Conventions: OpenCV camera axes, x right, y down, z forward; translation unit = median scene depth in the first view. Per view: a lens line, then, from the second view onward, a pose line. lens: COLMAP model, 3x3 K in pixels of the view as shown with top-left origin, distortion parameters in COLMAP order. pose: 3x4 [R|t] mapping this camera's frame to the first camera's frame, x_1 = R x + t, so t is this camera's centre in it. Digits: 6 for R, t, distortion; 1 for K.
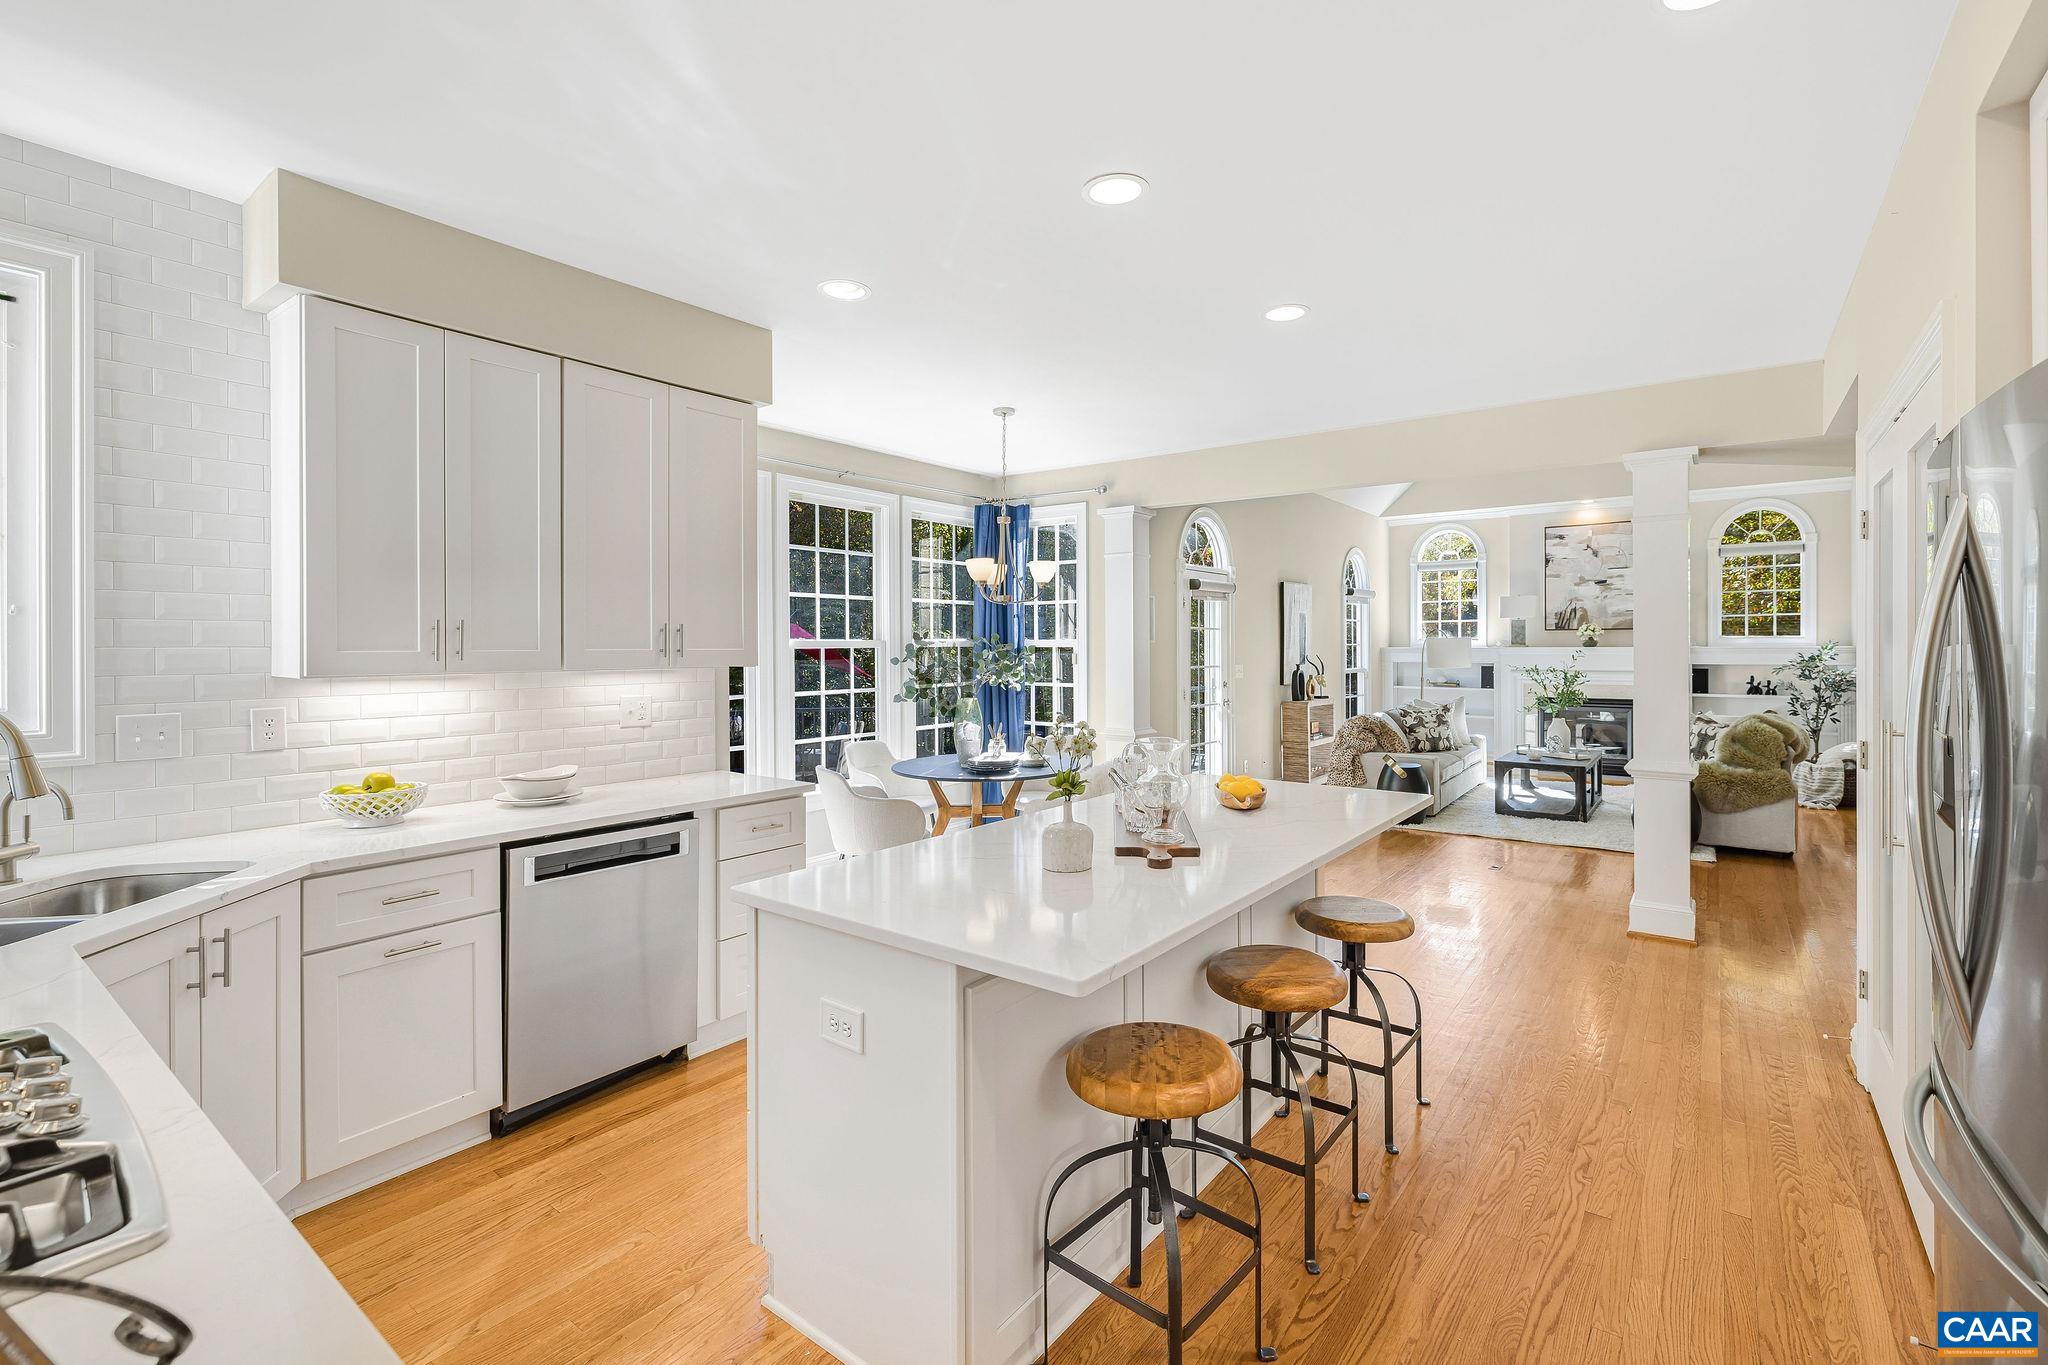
lens RADIAL K [[859.1, 0, 1094.1], [0, 859.1, 650.2], [0, 0, 1]] dist [0.006595, 0.000049]
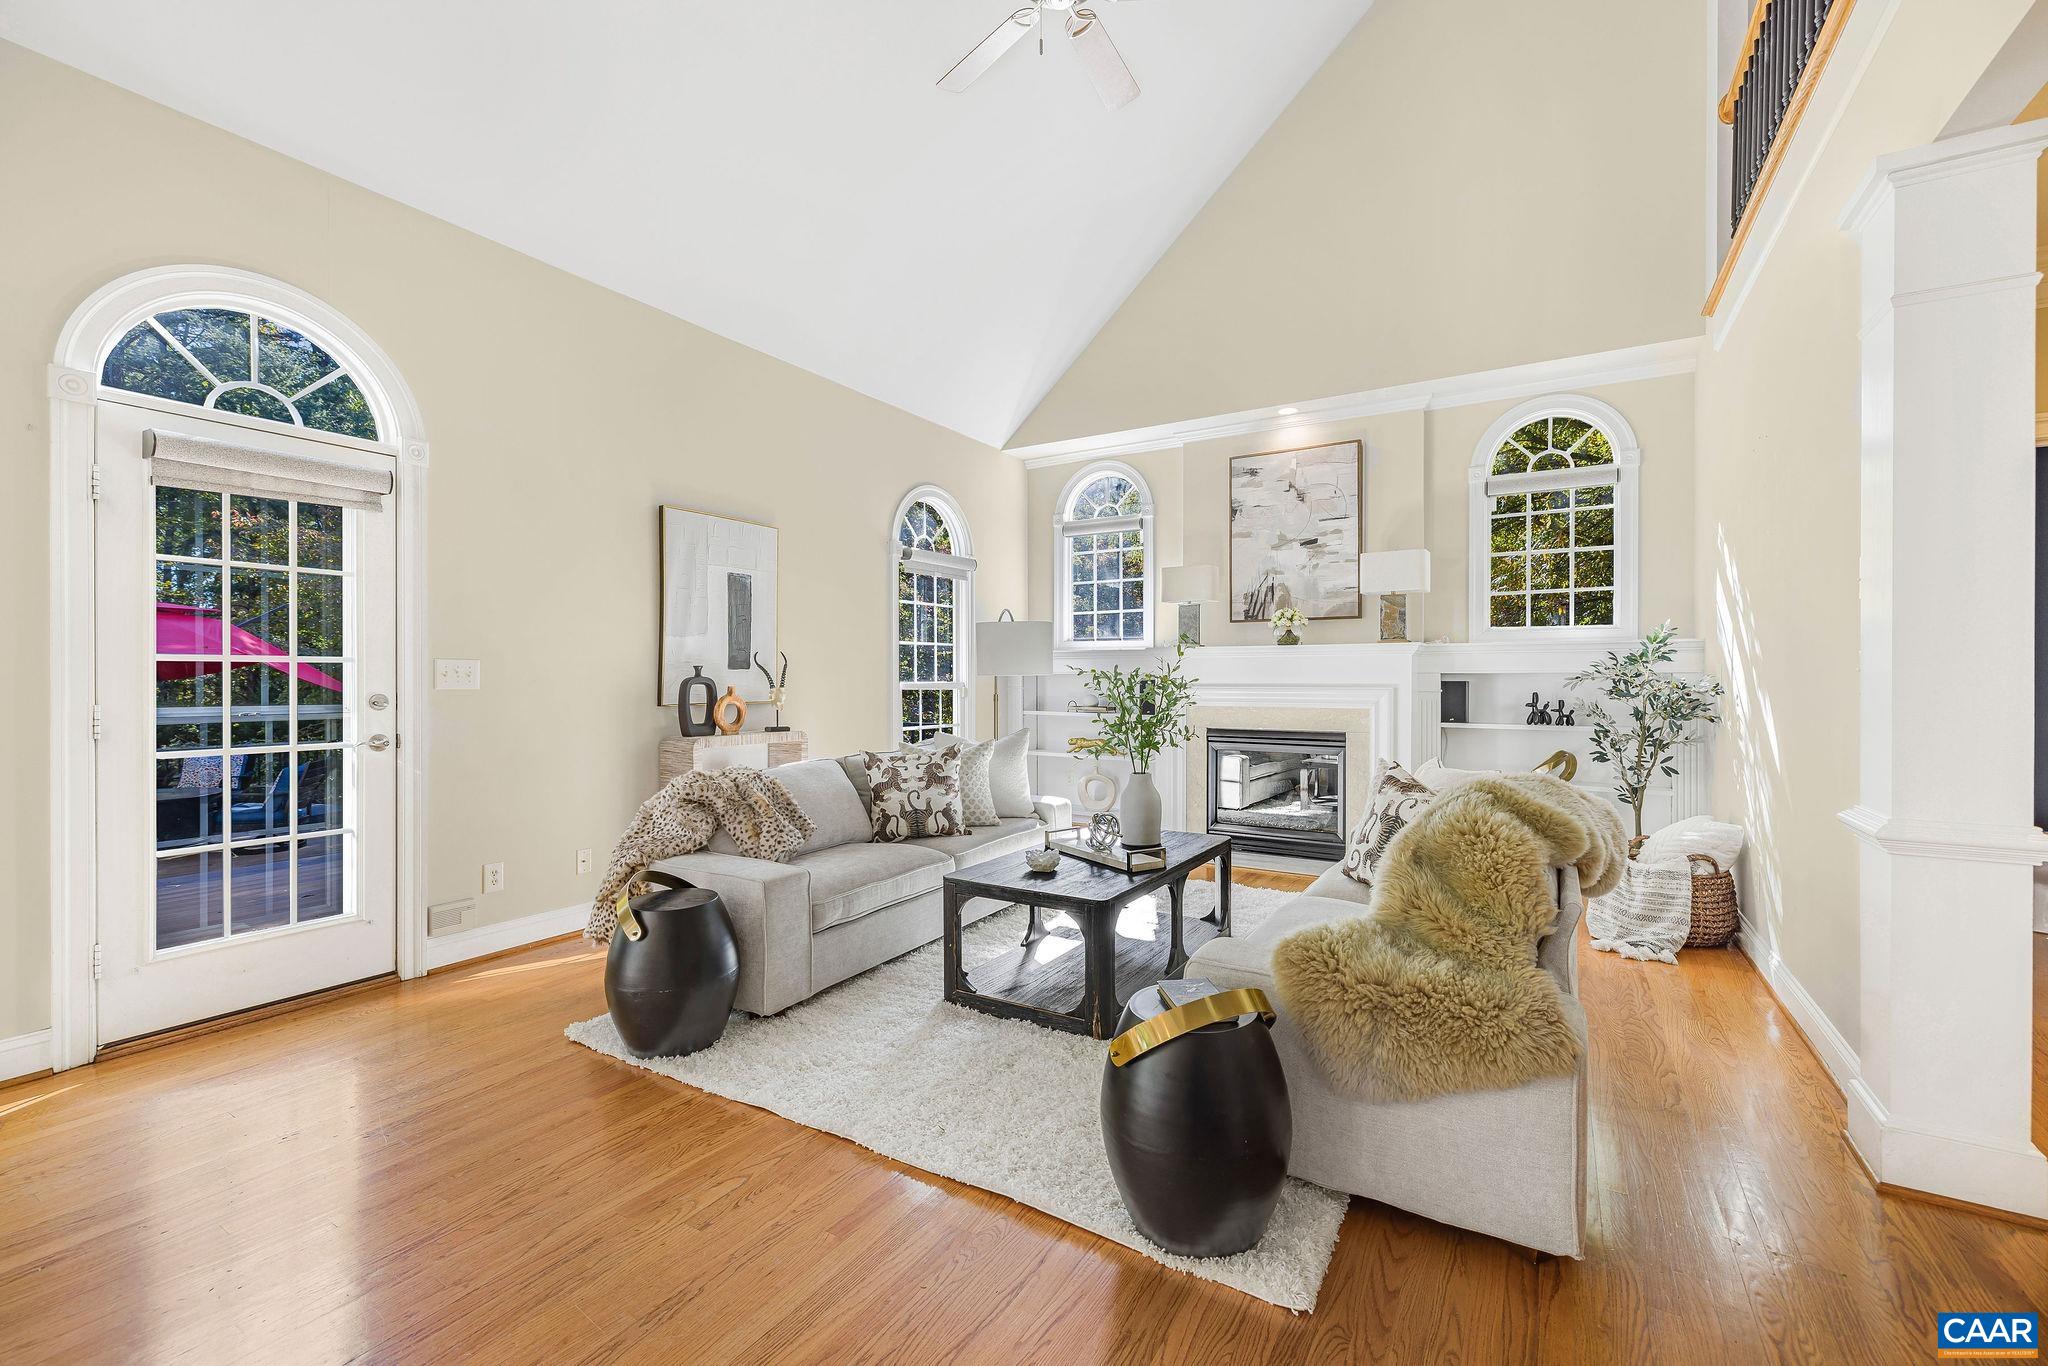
lens RADIAL K [[859.1, 0, 1011.7], [0, 859.1, 674.8], [0, 0, 1]] dist [0.006595, 0.000049]
pose [[0.997481, 0.004737, 0.070775, 0.361969], [-0.004520, 0.999985, -0.003219, 0.020899], [-0.070789, 0.002891, 0.997487, 0.434791]]
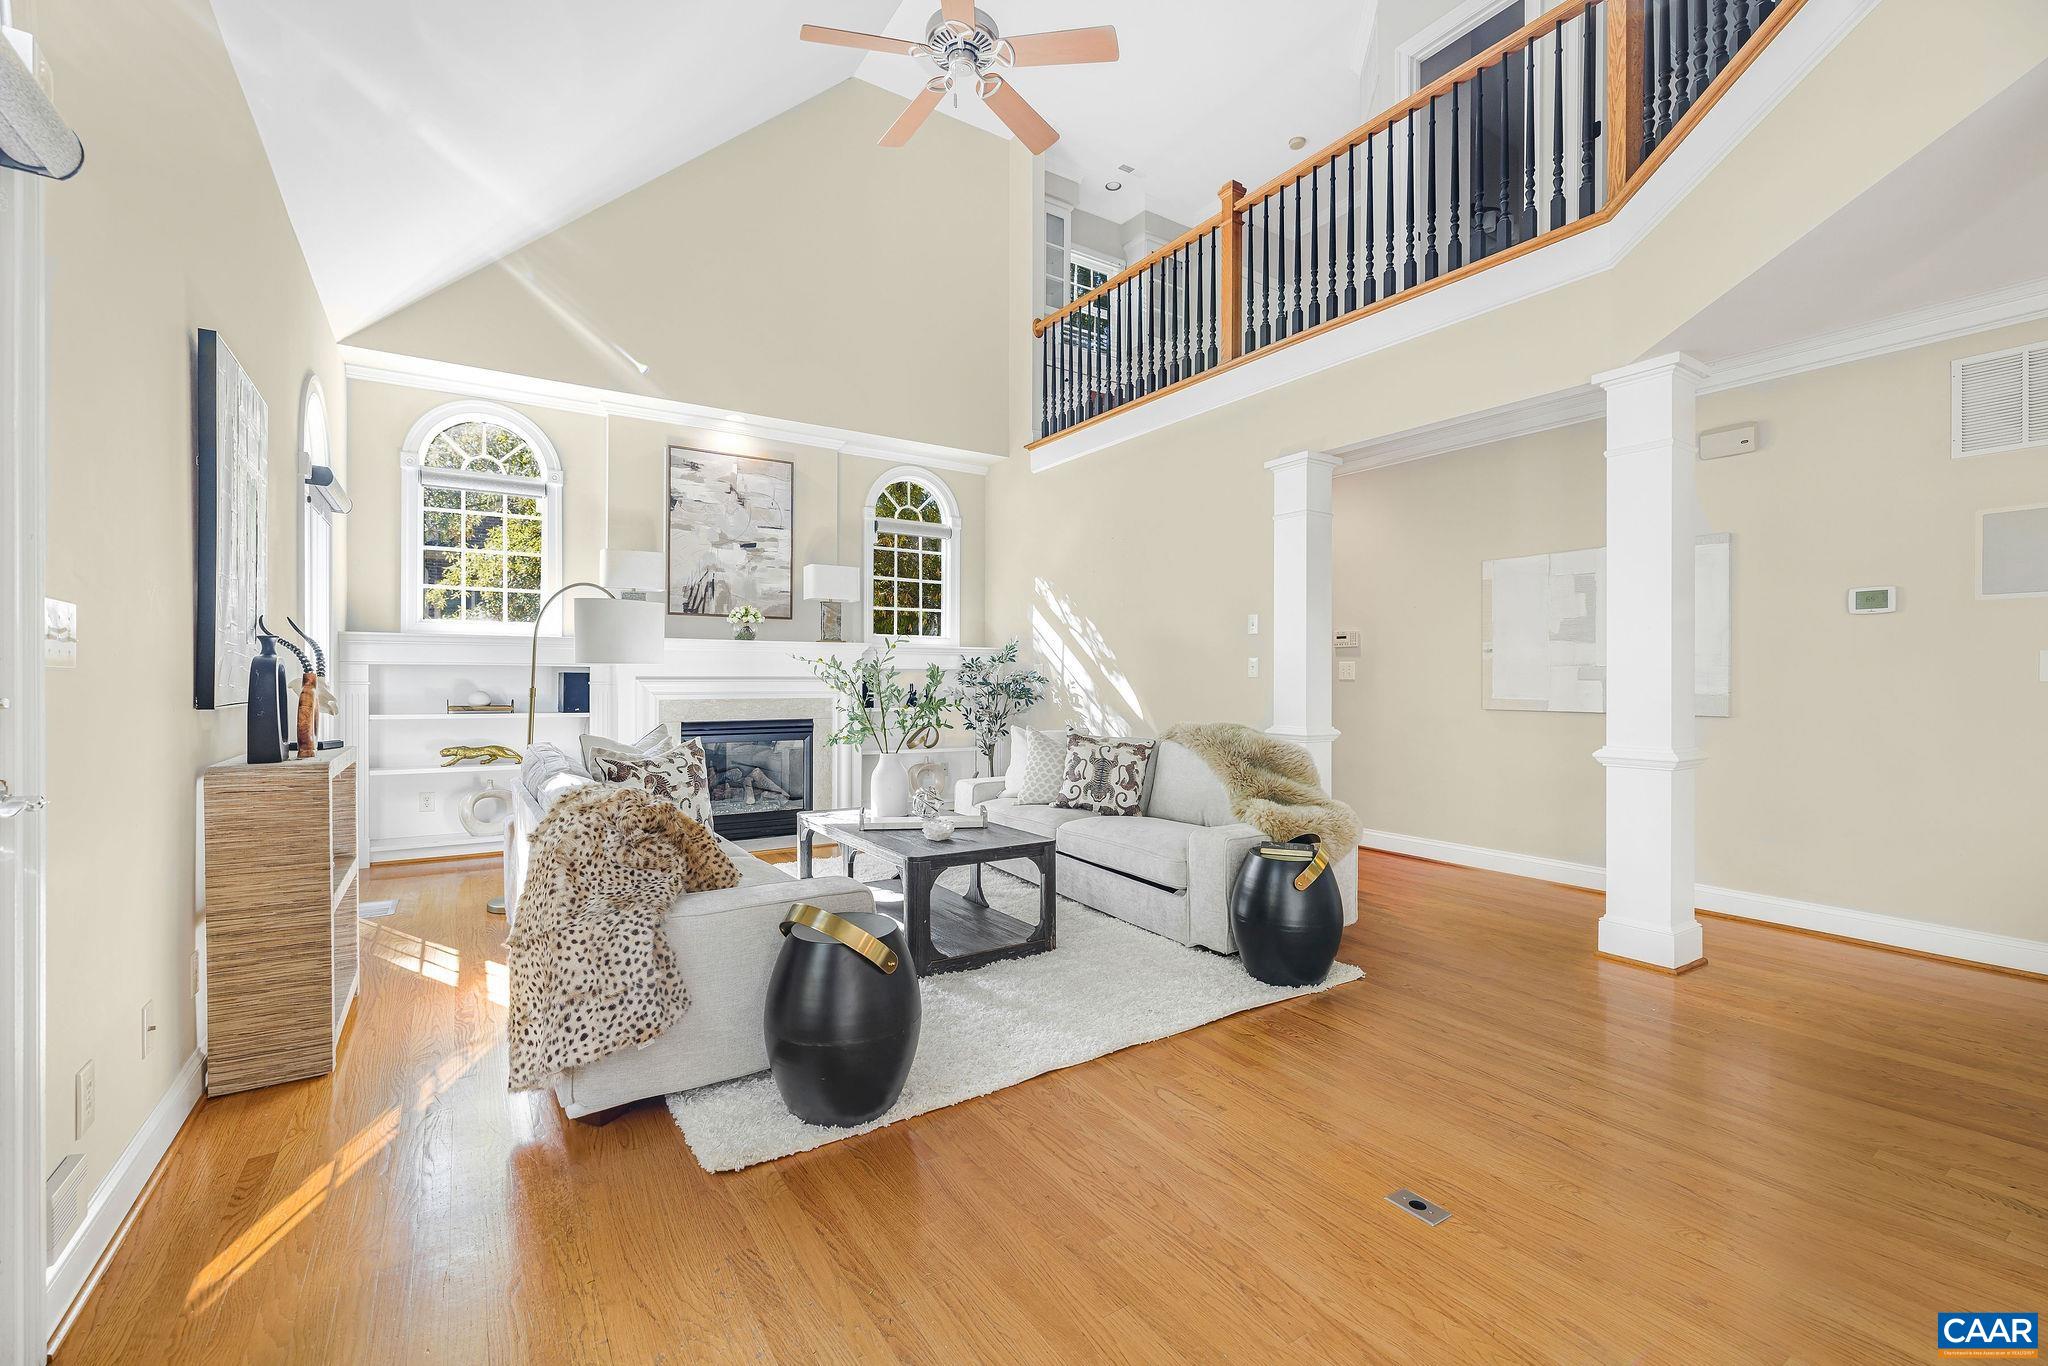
lens RADIAL K [[859.1, 0, 1027.7], [0, 859.1, 685.1], [0, 0, 1]] dist [0.006595, 0.000049]
pose [[0.369329, -0.001199, 0.929298, 0.055558], [-0.002959, 0.999993, 0.002466, 0.029014], [-0.929294, -0.003661, 0.369323, 0.604490]]
